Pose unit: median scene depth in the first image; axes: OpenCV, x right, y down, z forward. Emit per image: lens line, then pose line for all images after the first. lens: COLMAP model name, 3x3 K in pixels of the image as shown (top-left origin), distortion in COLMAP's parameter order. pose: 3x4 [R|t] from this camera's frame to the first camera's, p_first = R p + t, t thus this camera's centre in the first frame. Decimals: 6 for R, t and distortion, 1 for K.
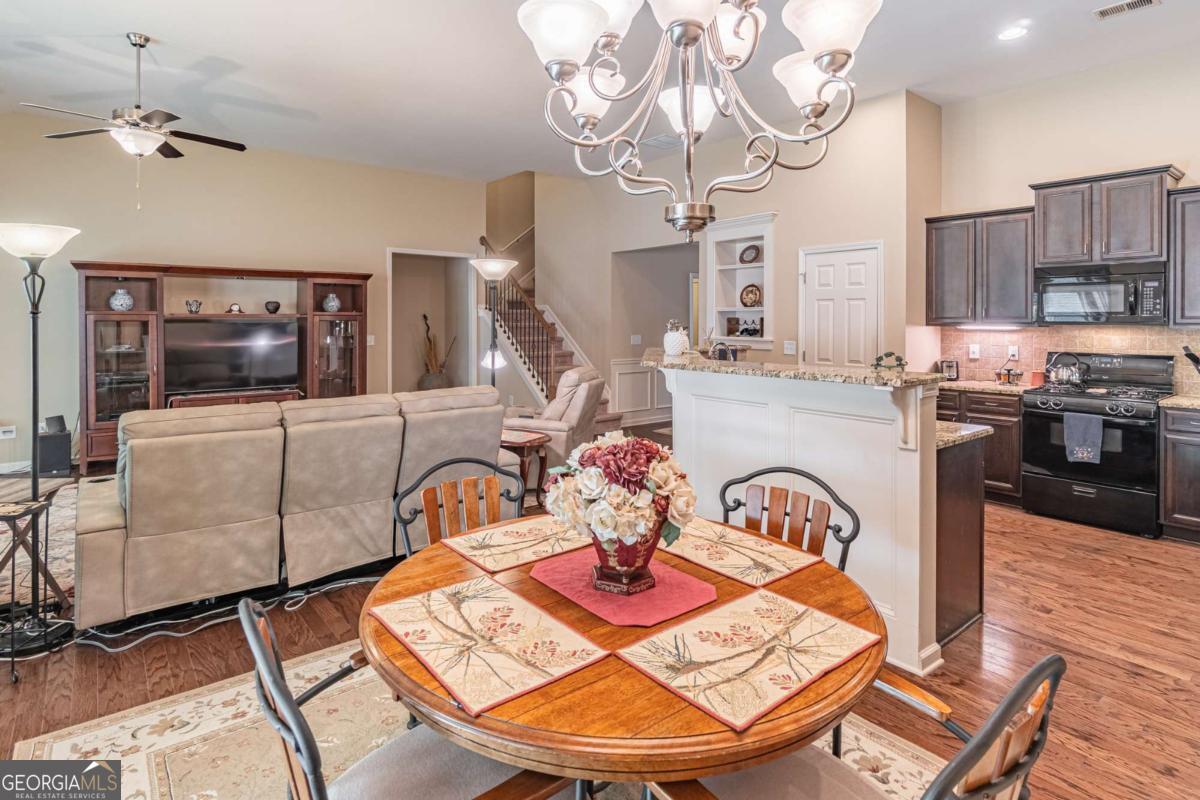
lens RADIAL K [[634.2, 0, 597.8], [0, 634.2, 321.3], [0, 0, 1]] dist [-0.002653, 0.000737]
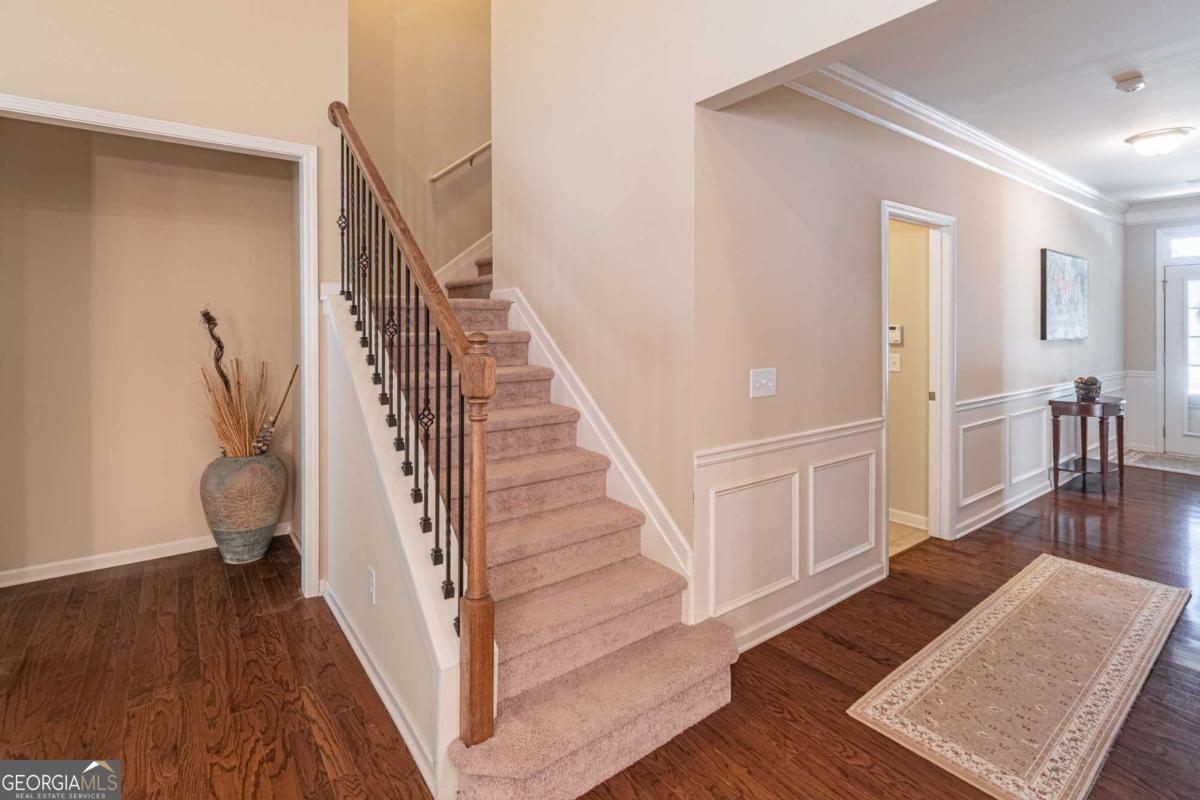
lens RADIAL K [[577.9, 0, 596.4], [0, 577.9, 326.7], [0, 0, 1]] dist [-0.001833, -0.000886]
pose [[0.999143, -0.002979, -0.041286, -0.025665], [0.002830, 0.999989, -0.003668, 0.001624], [0.041297, 0.003548, 0.999141, 1.242618]]
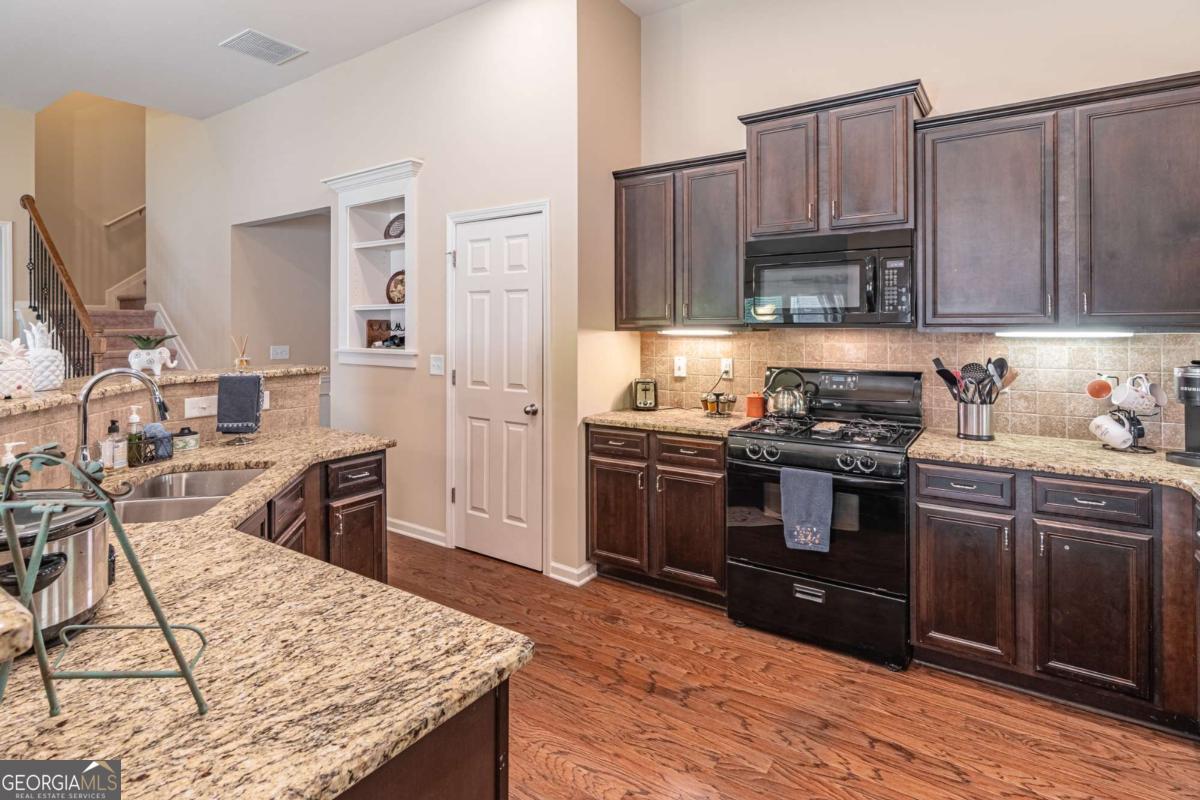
lens RADIAL K [[617.4, 0, 598.2], [0, 617.4, 322.8], [0, 0, 1]] dist [0.001072, 0.000419]
pose [[0.956629, -0.002141, 0.291300, 0.356786], [0.004240, 0.999969, -0.006576, 0.003893], [-0.291277, 0.007526, 0.956609, 0.432649]]
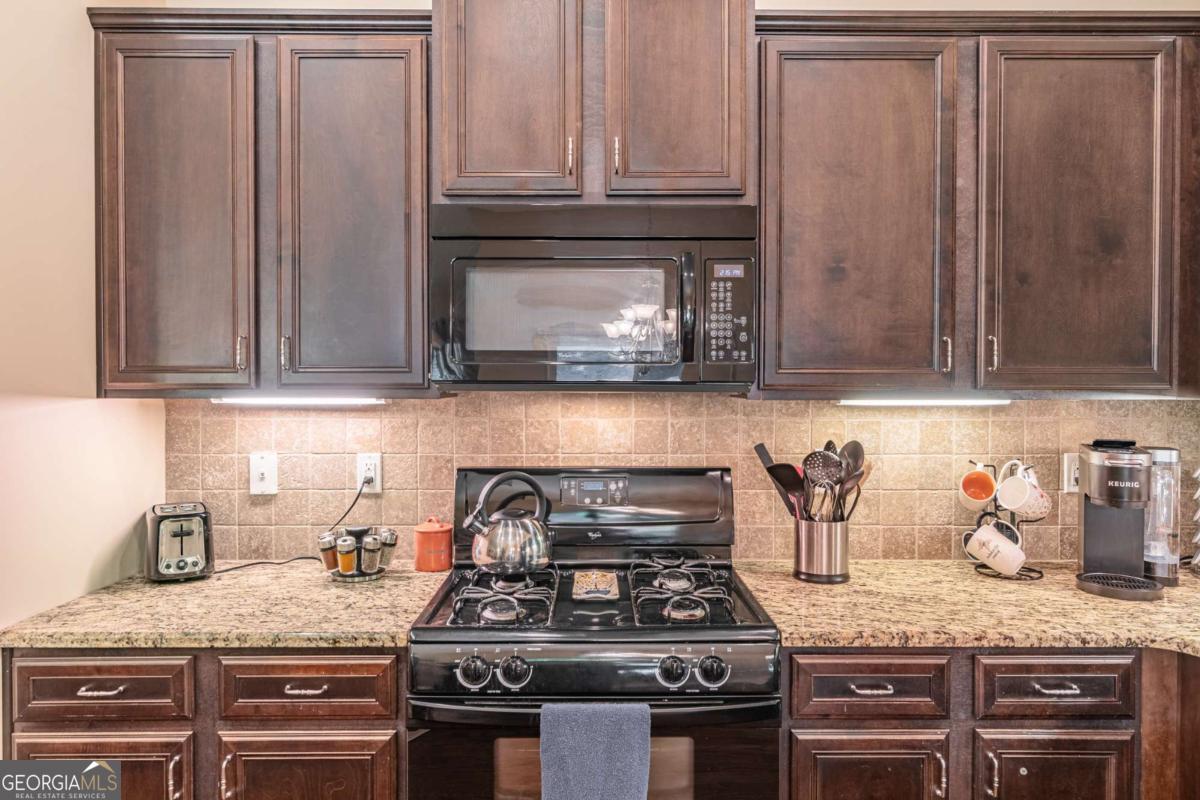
lens RADIAL K [[762.6, 0, 599.7], [0, 762.6, 395.8], [0, 0, 1]] dist [-0.000818, 0.000659]
pose [[0.623414, -0.012031, 0.781799, 0.454367], [0.000760, 0.999890, 0.014781, 0.002250], [-0.781891, -0.008620, 0.623355, 0.712394]]
